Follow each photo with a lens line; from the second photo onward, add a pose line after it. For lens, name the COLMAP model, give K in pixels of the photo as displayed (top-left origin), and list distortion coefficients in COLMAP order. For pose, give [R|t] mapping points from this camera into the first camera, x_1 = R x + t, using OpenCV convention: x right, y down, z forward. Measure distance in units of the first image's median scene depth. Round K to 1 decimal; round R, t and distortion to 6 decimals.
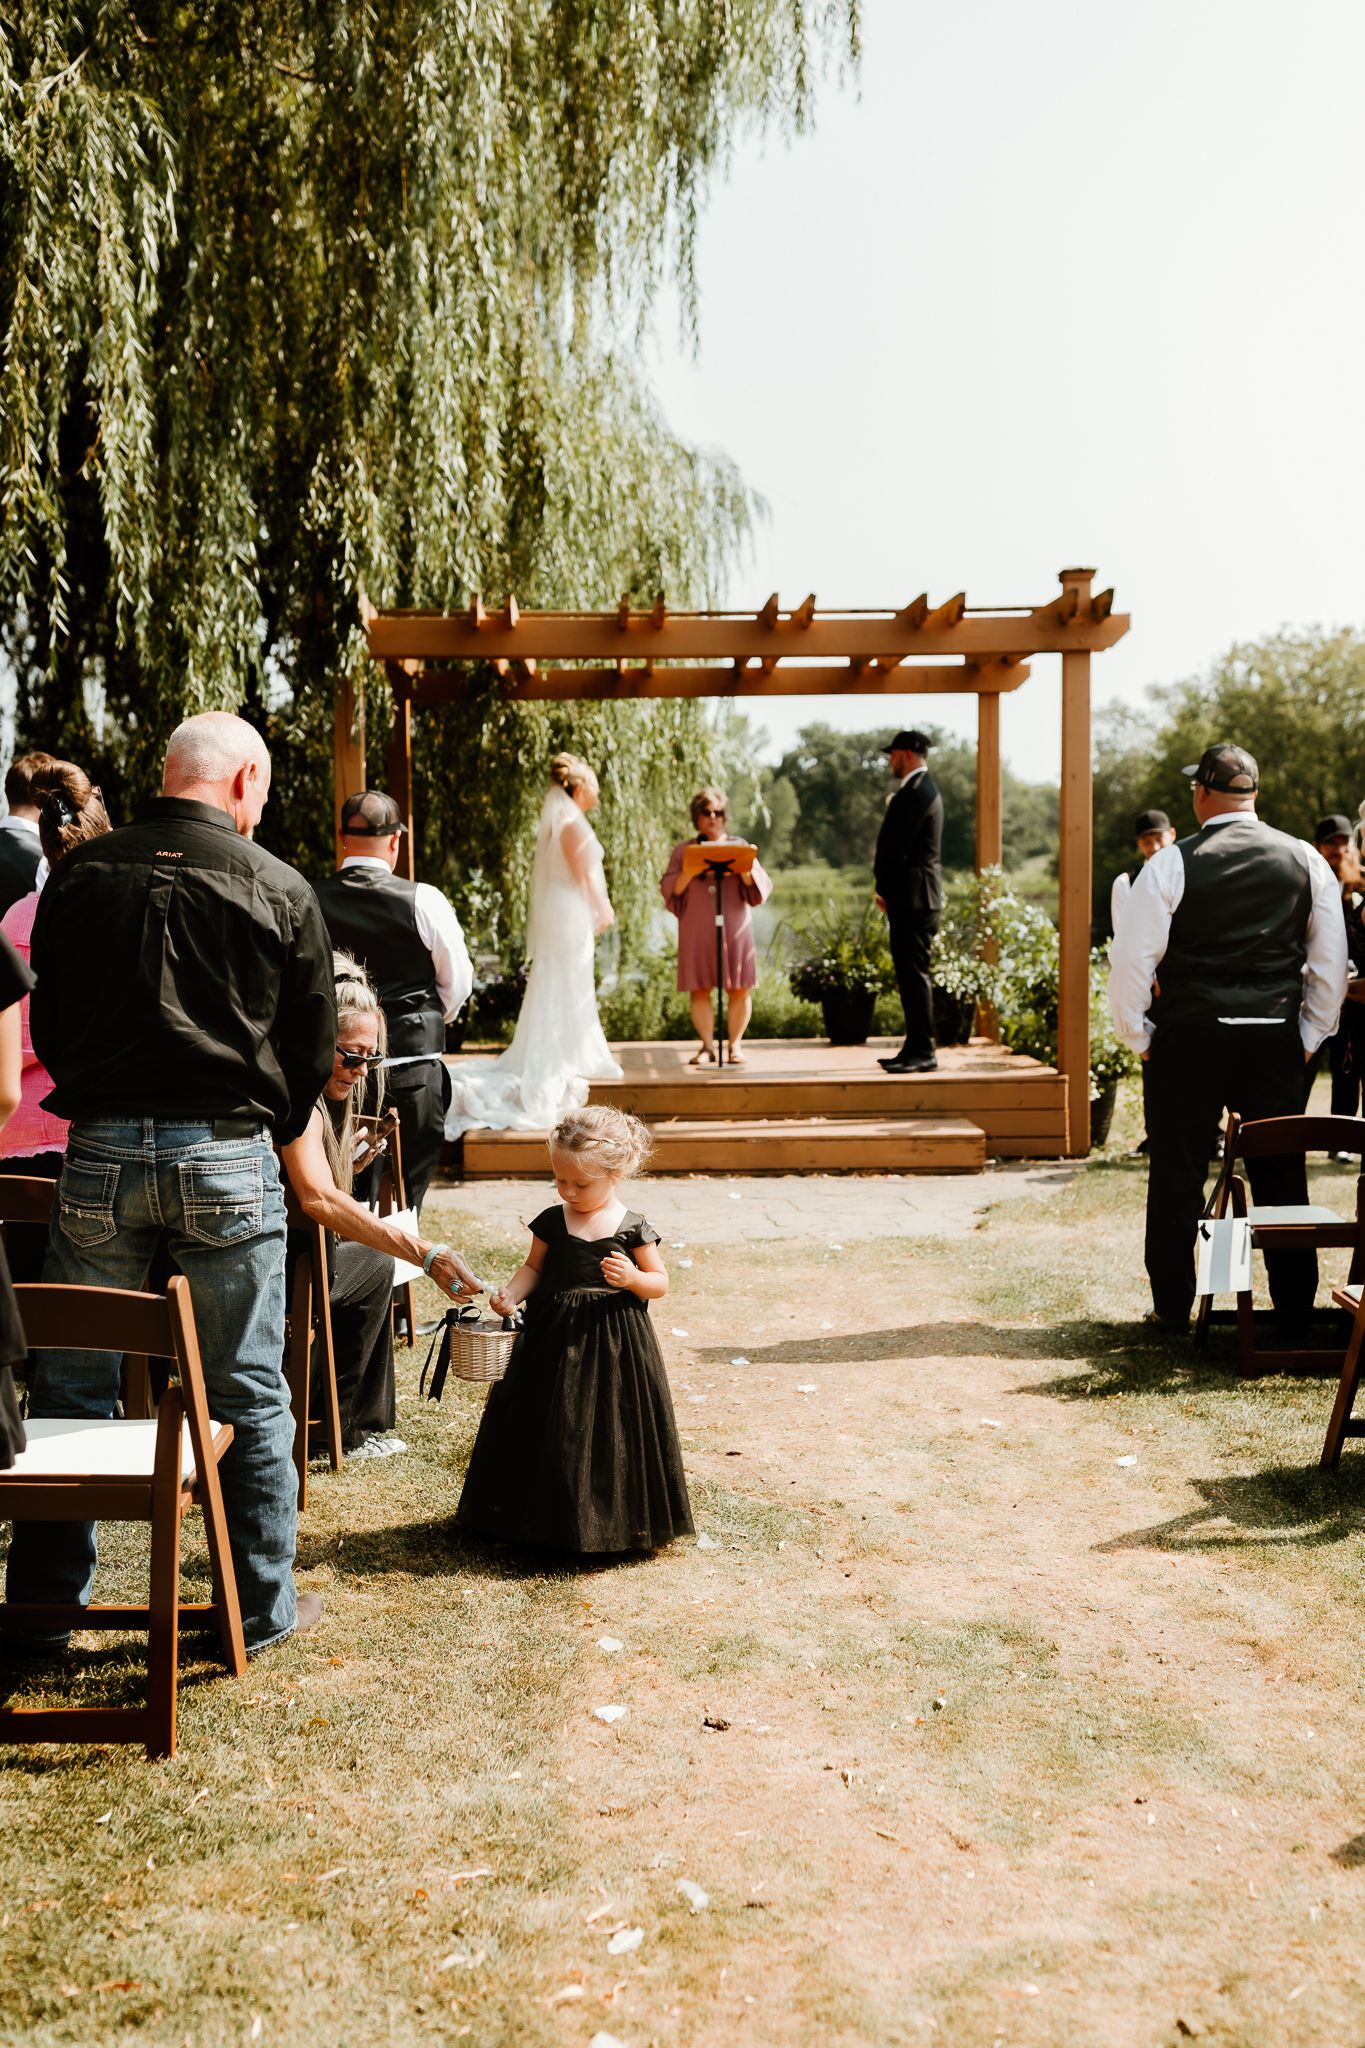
lens RADIAL K [[1977.5, 0, 749.2], [0, 1977.5, 971.9], [0, 0, 1]] dist [-0.010023, -0.008050]
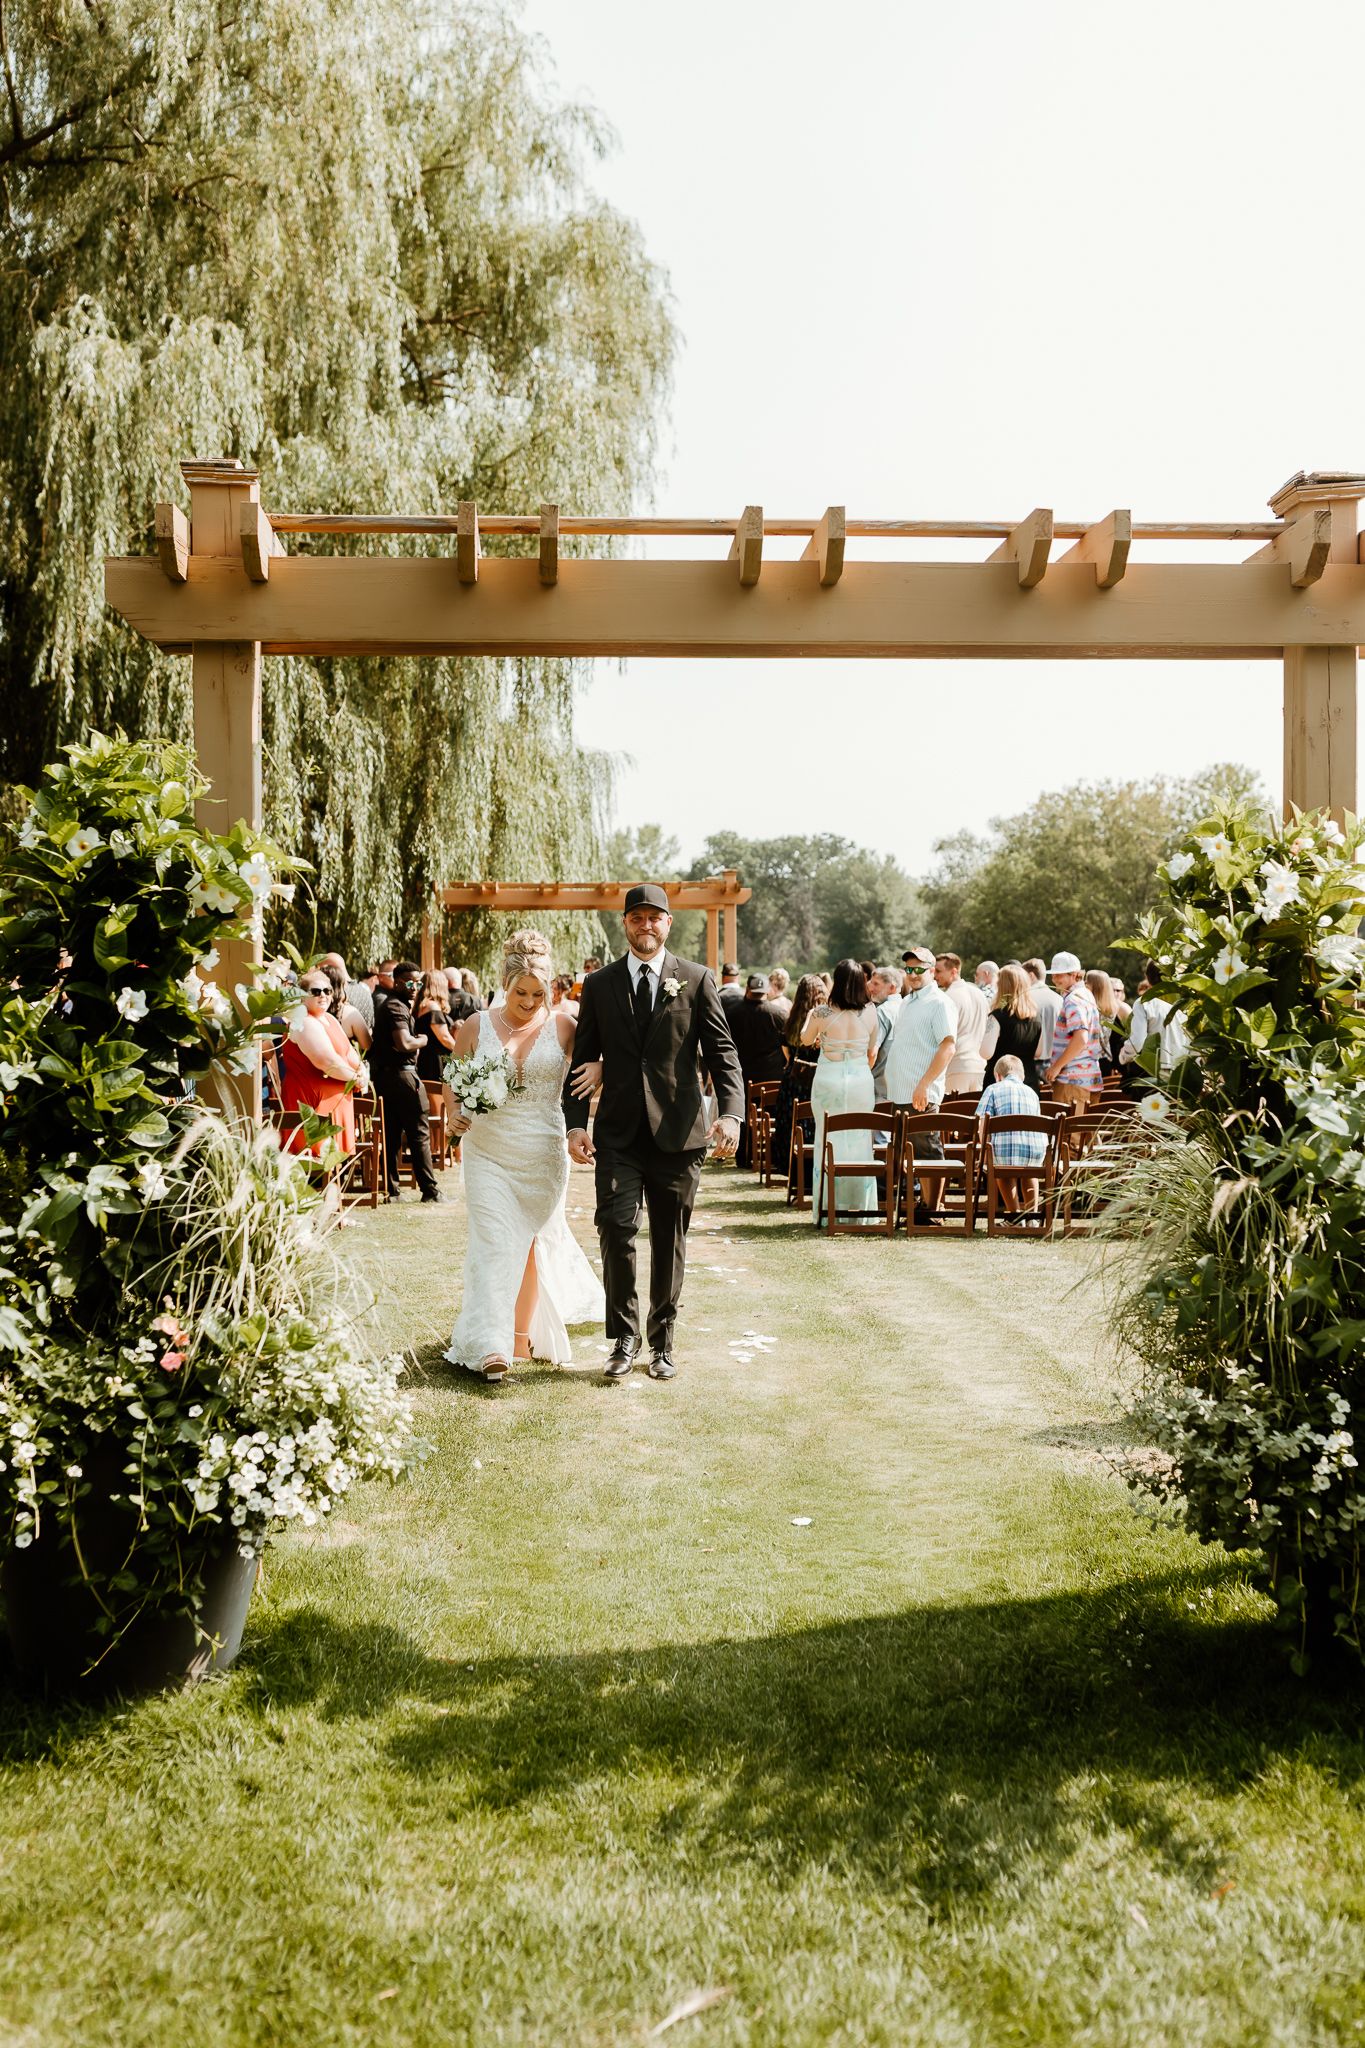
lens RADIAL K [[1900.0, 0, 679.8], [0, 1900.0, 978.2], [0, 0, 1]] dist [-0.001633, -0.001410]
pose [[0.999925, 0.007432, 0.009685, 0.084579], [-0.006970, 0.998875, -0.046909, 0.037789], [-0.010022, 0.046838, 0.998852, -1.334992]]
